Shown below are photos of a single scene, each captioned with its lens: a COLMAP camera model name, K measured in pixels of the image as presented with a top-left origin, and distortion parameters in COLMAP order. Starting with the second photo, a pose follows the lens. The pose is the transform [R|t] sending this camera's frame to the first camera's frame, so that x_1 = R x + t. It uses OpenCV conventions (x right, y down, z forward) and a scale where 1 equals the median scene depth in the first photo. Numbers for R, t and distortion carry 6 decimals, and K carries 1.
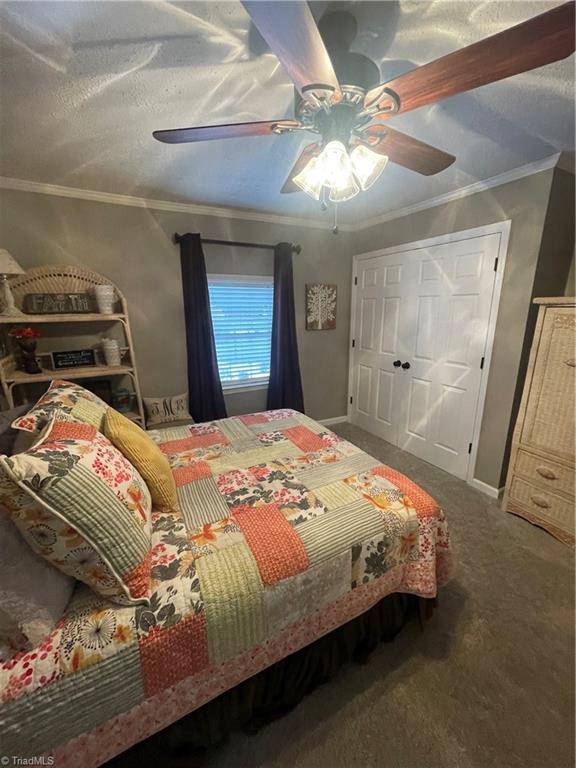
lens RADIAL K [[310.0, 0, 288.0], [0, 310.0, 384.0], [0, 0, 1]] dist [0.000249, 0.000087]
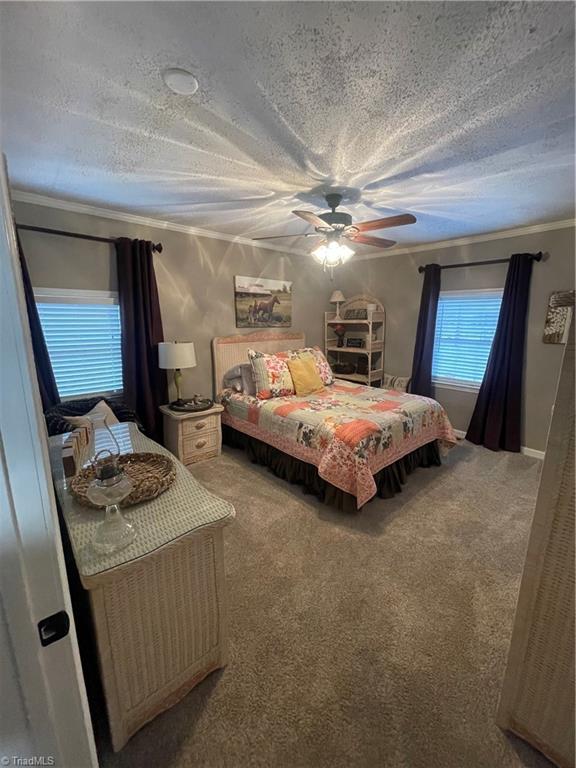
lens RADIAL K [[310.0, 0, 288.0], [0, 310.0, 384.0], [0, 0, 1]] dist [0.000249, 0.000087]
pose [[0.241413, 0.206147, -0.948274, 1.496345], [-0.240763, 0.959348, 0.147260, -0.028786], [0.940081, 0.192758, 0.281232, 0.162044]]
